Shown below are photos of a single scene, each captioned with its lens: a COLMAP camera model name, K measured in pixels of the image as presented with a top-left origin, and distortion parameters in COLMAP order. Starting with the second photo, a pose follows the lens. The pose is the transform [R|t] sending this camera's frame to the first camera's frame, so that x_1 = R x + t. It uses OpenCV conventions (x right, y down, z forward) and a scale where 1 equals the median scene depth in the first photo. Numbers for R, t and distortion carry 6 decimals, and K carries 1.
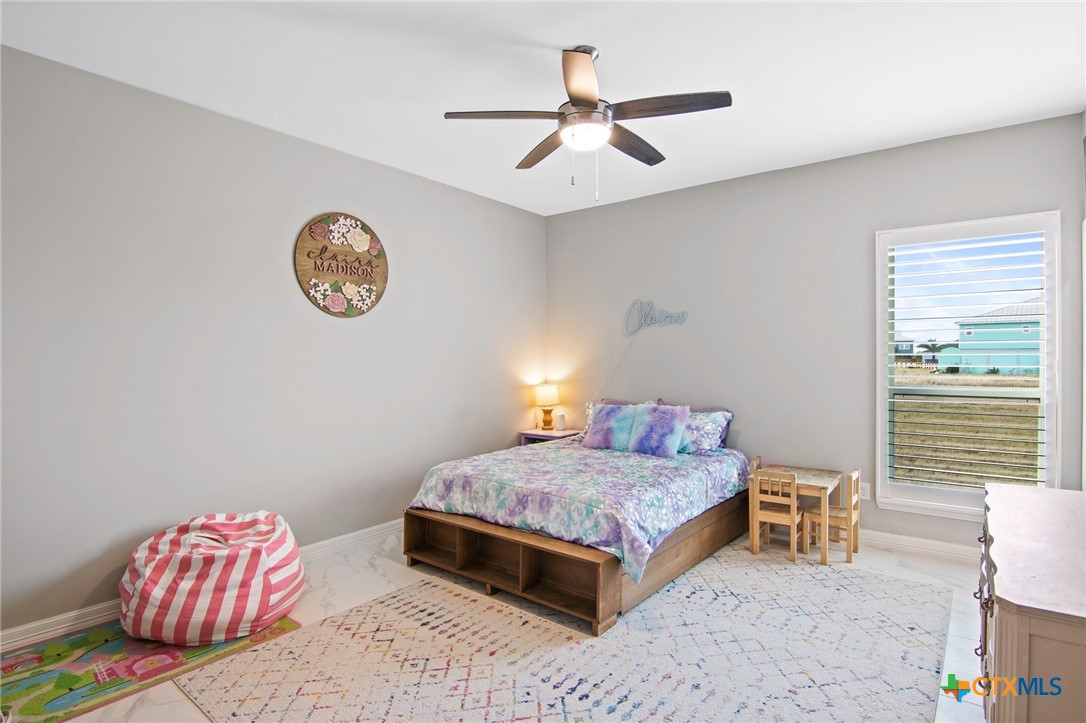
lens RADIAL K [[550.5, 0, 540.2], [0, 550.5, 367.1], [0, 0, 1]] dist [-0.005128, 0.003989]
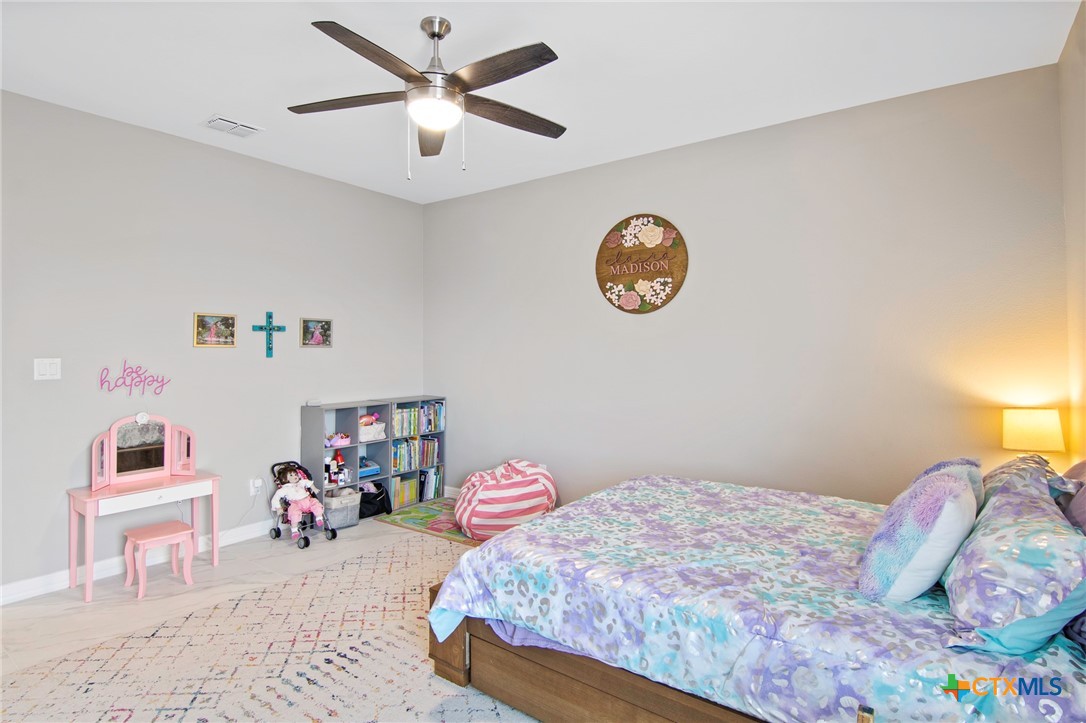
lens RADIAL K [[550.5, 0, 540.1], [0, 550.5, 350.8], [0, 0, 1]] dist [-0.005128, 0.003989]
pose [[0.056924, -0.001004, -0.998378, 0.676996], [-0.015774, 0.999874, -0.001905, -0.015519], [0.998254, 0.015857, 0.056901, 0.758638]]
